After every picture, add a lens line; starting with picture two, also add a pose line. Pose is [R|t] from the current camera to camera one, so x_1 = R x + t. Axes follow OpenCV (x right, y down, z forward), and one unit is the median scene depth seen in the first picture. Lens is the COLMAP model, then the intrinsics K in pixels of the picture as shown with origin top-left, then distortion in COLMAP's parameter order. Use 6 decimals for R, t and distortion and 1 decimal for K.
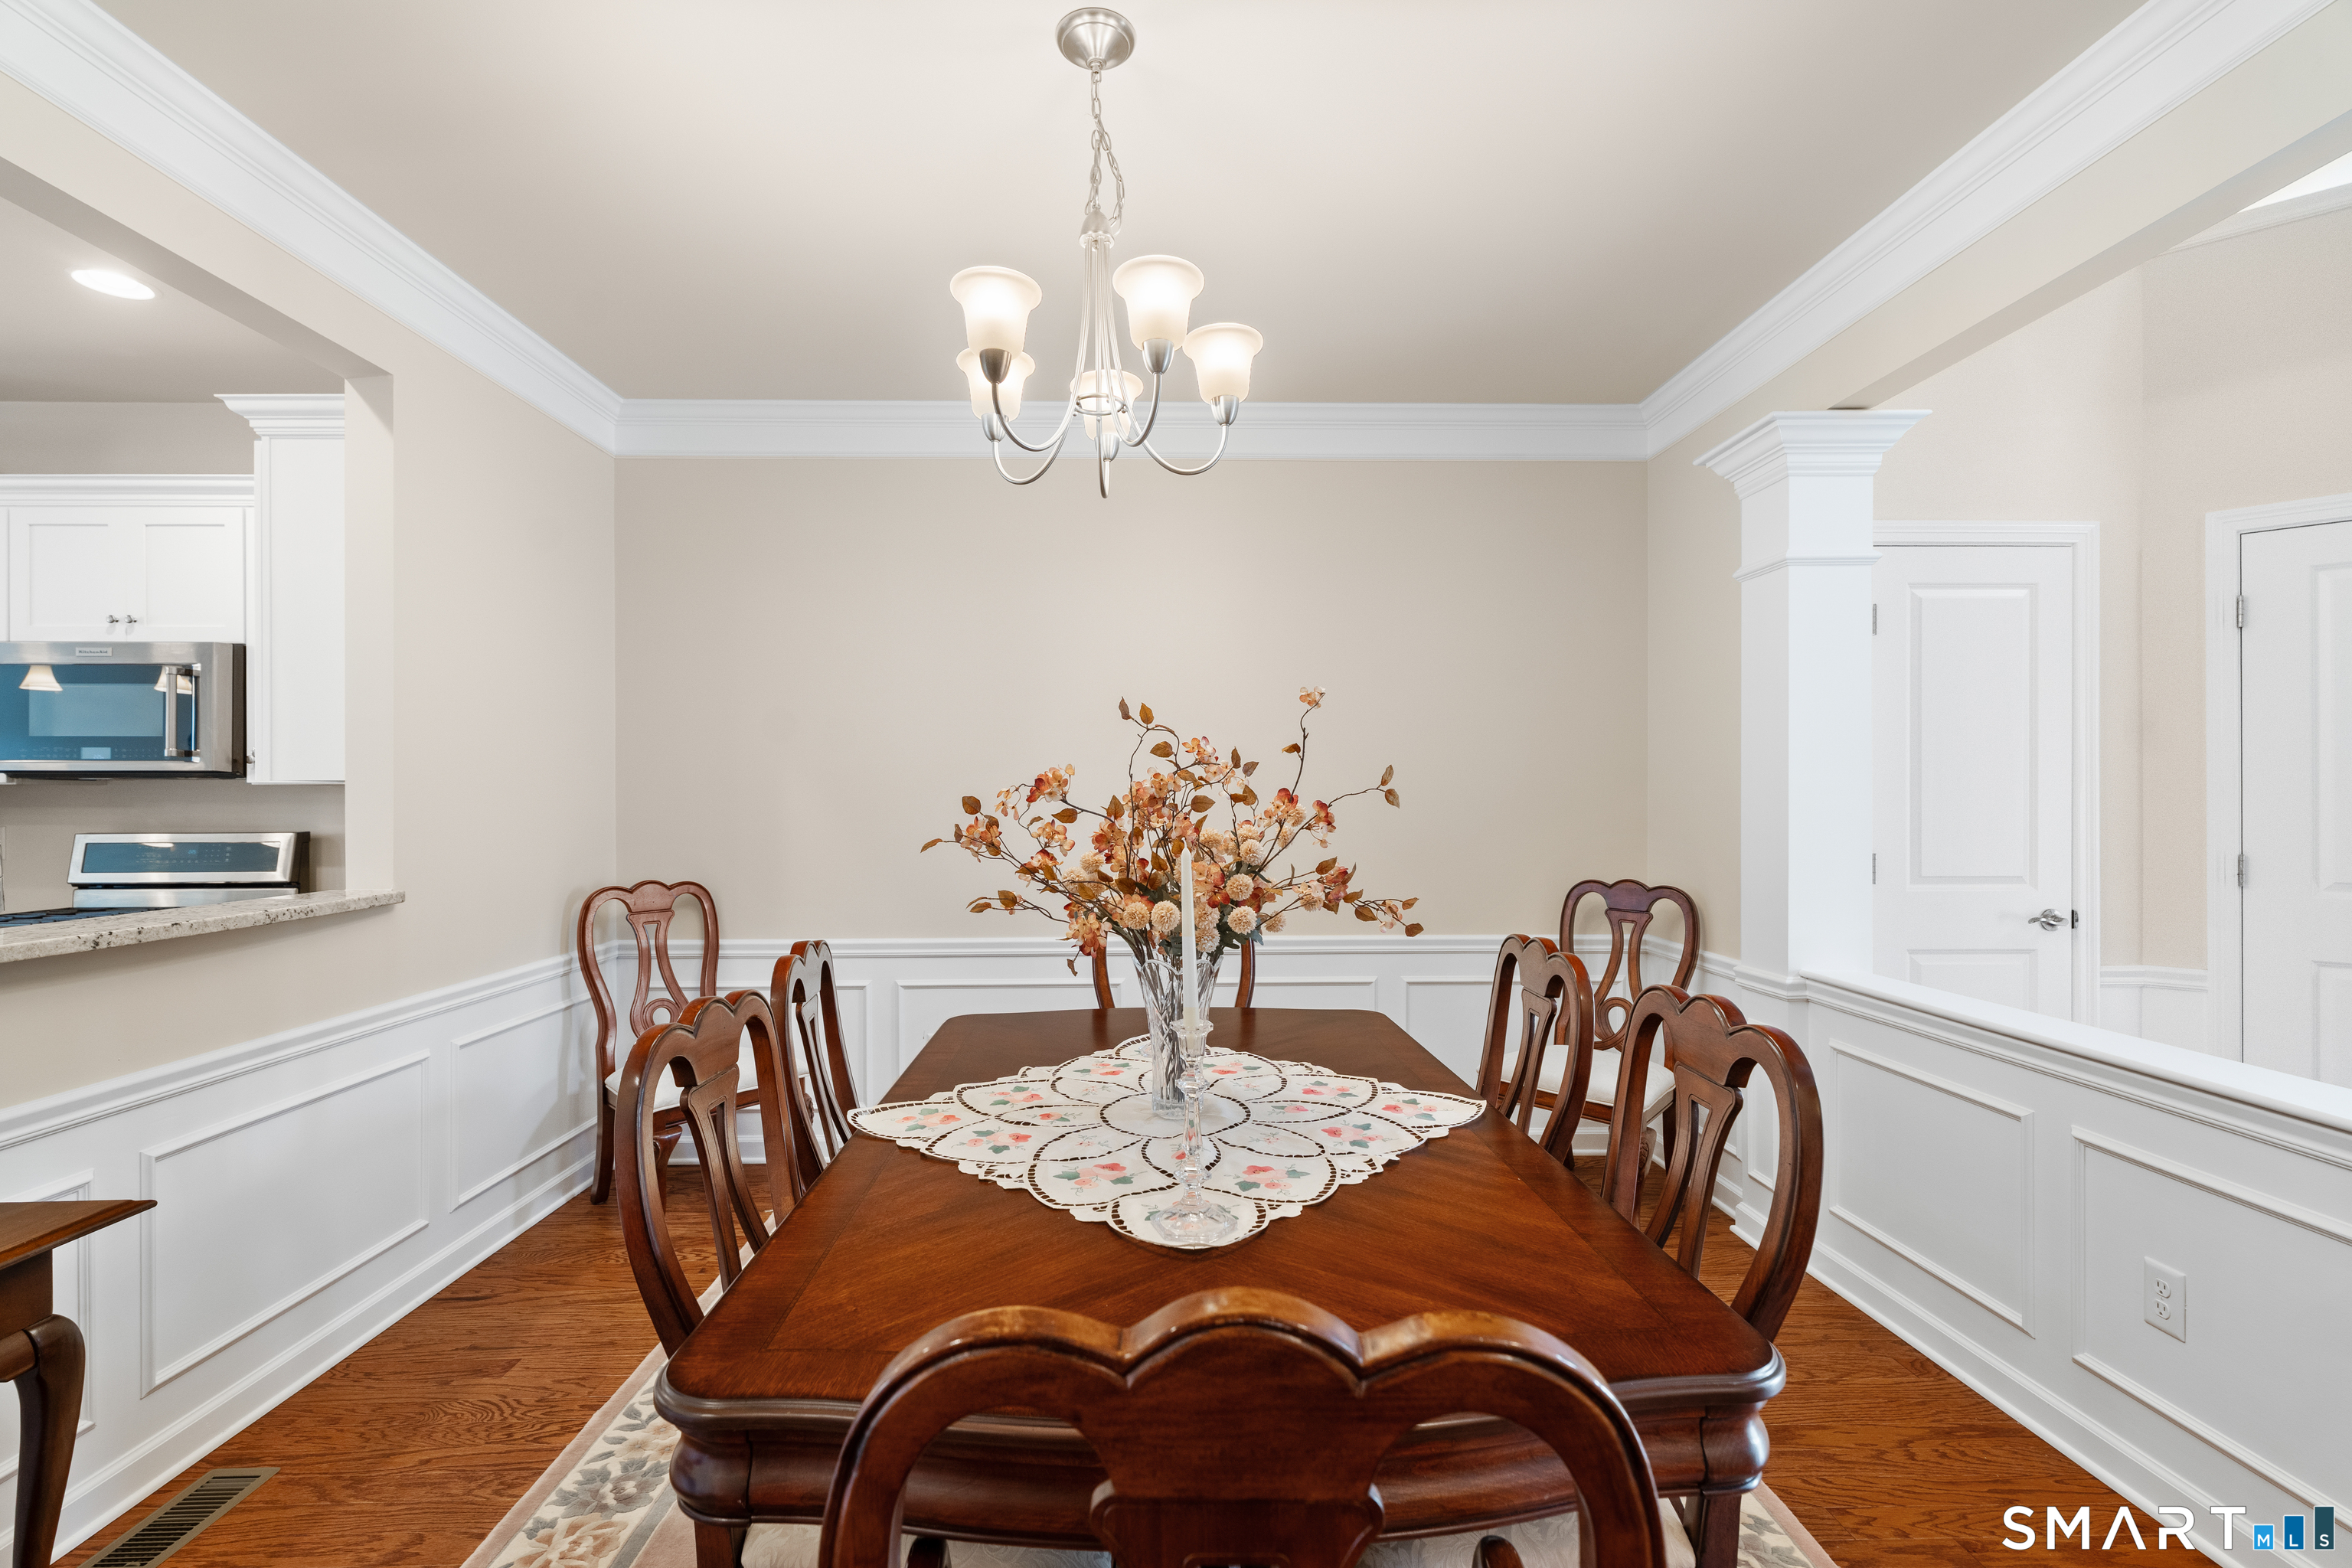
lens RADIAL K [[1040.0, 0, 1176.0], [0, 1040.0, 784.0], [0, 0, 1]] dist [0.000641, 0.000238]
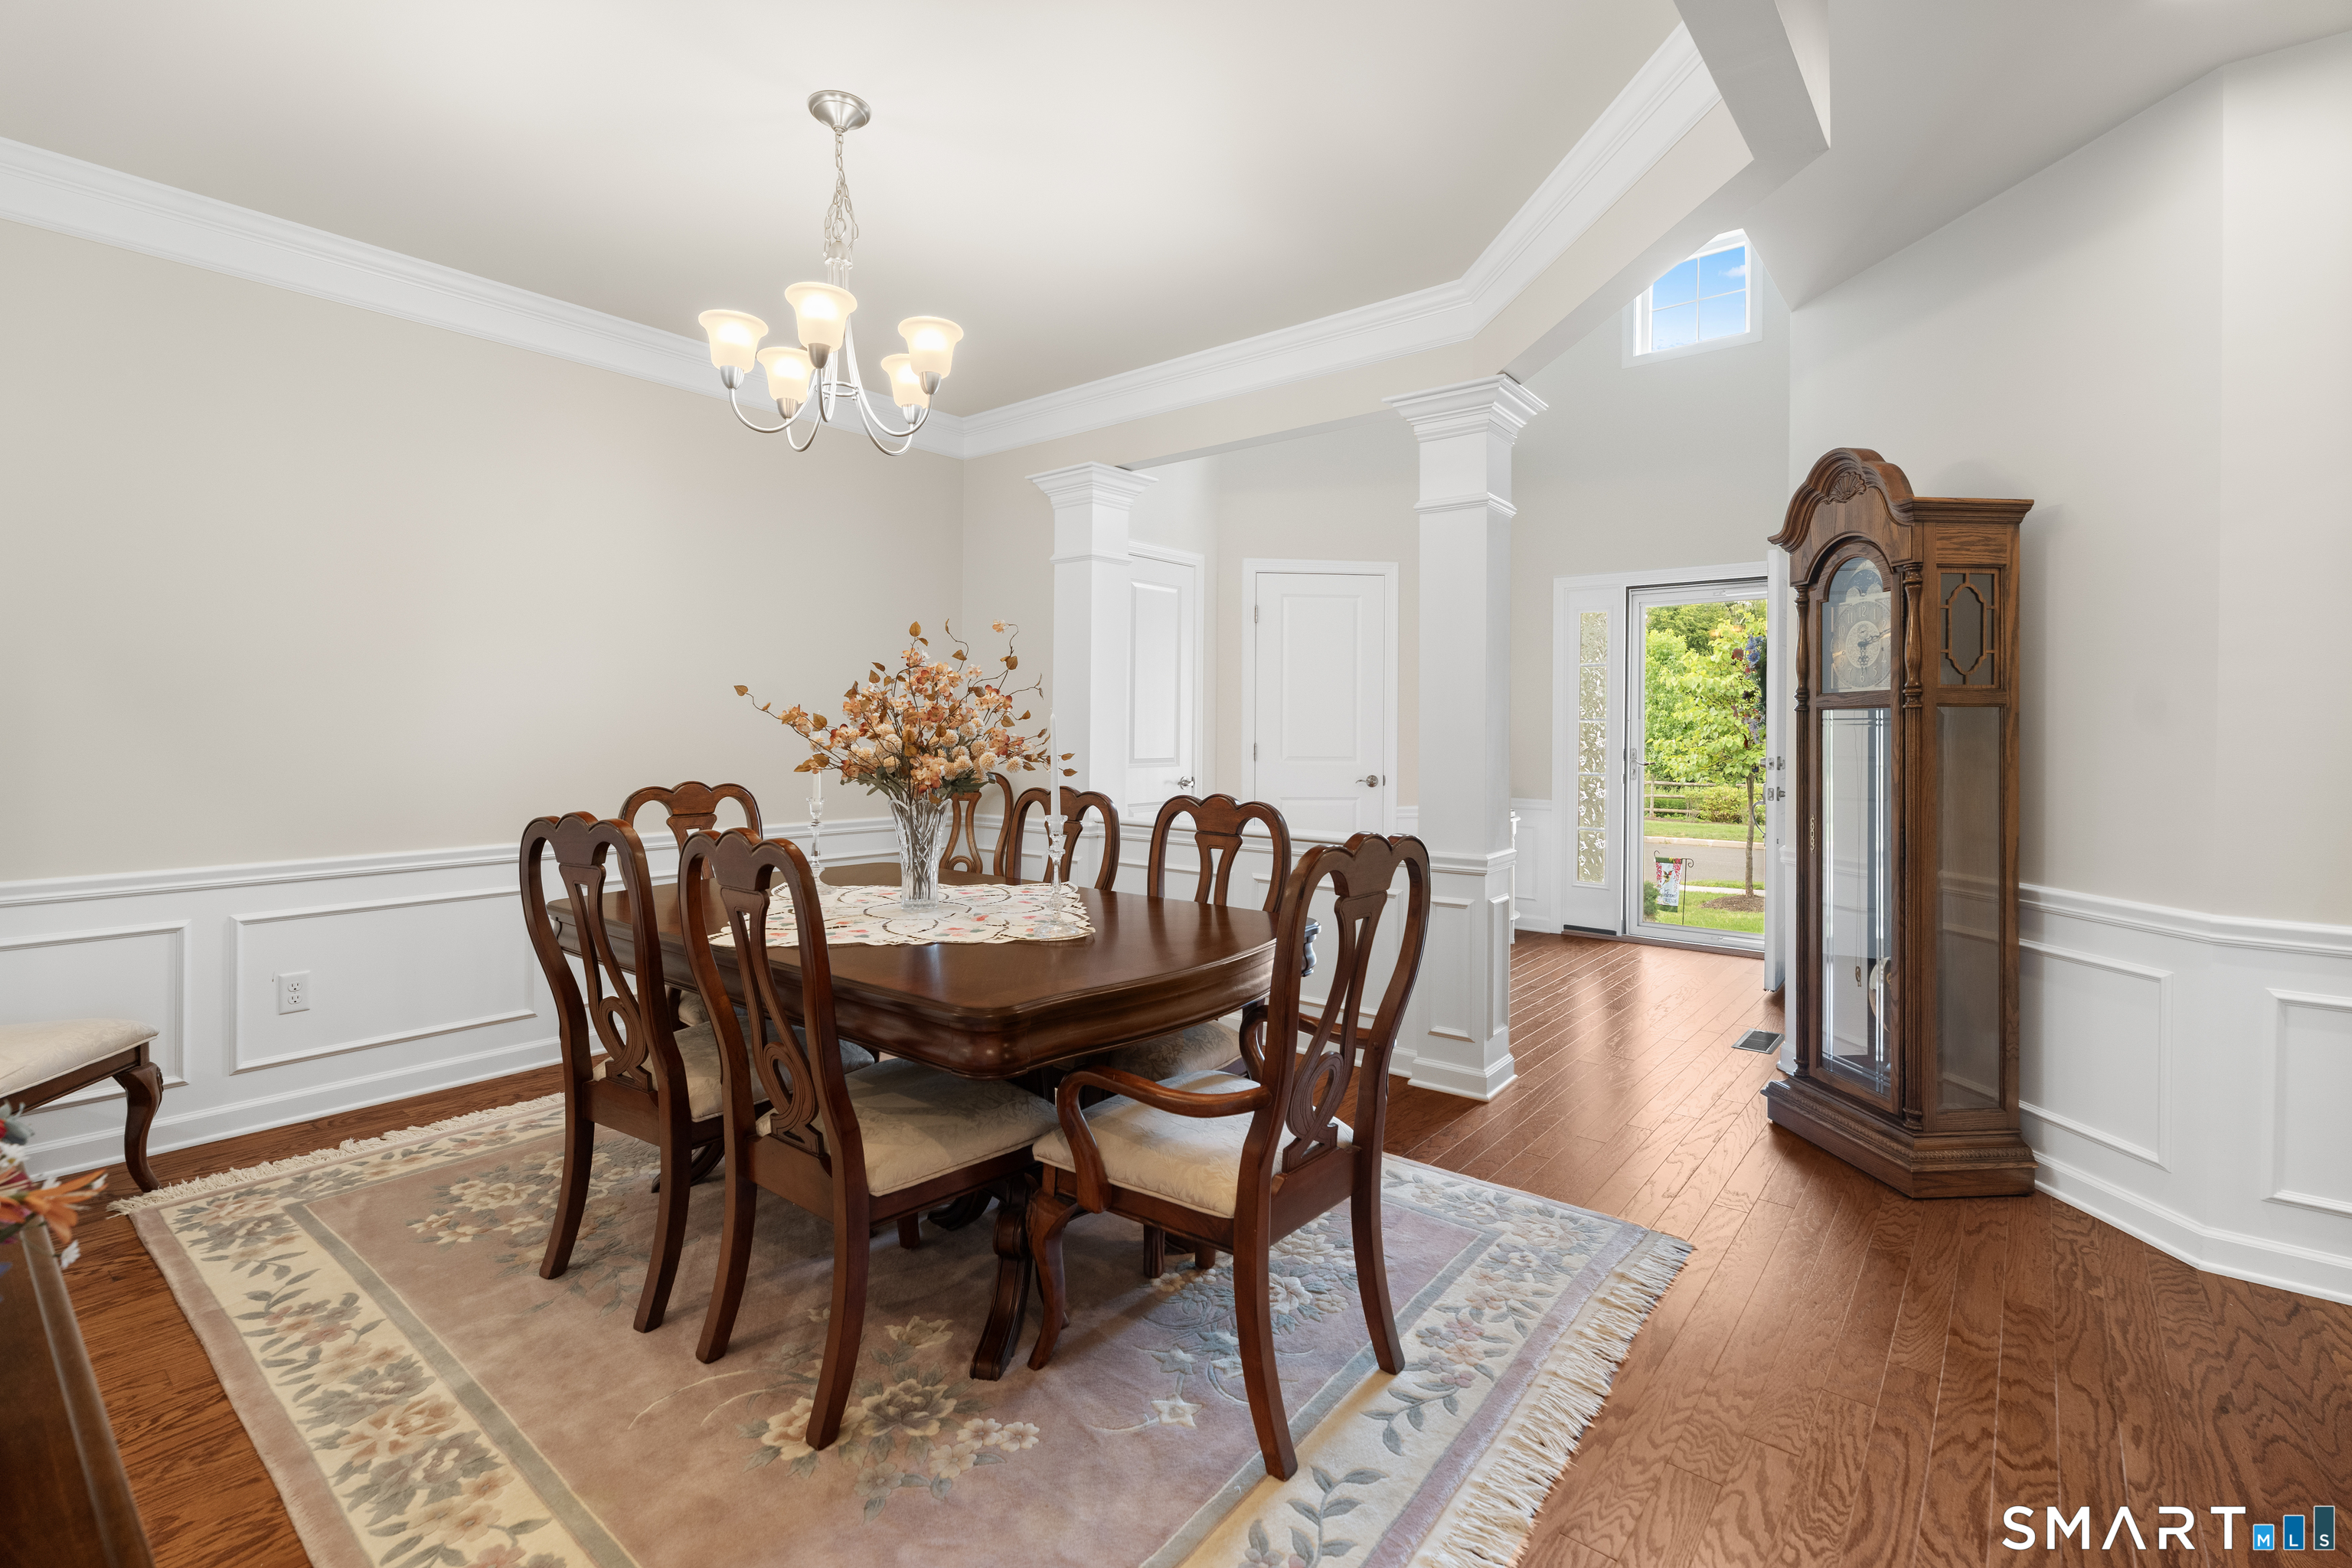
lens RADIAL K [[1054.4, 0, 1182.8], [0, 1054.4, 710.6], [0, 0, 1]] dist [0.000802, 0.000230]
pose [[0.646848, 0.016548, 0.762439, -0.526079], [-0.012858, 0.999859, -0.010793, 0.032170], [-0.762510, -0.002822, 0.646970, -0.128710]]
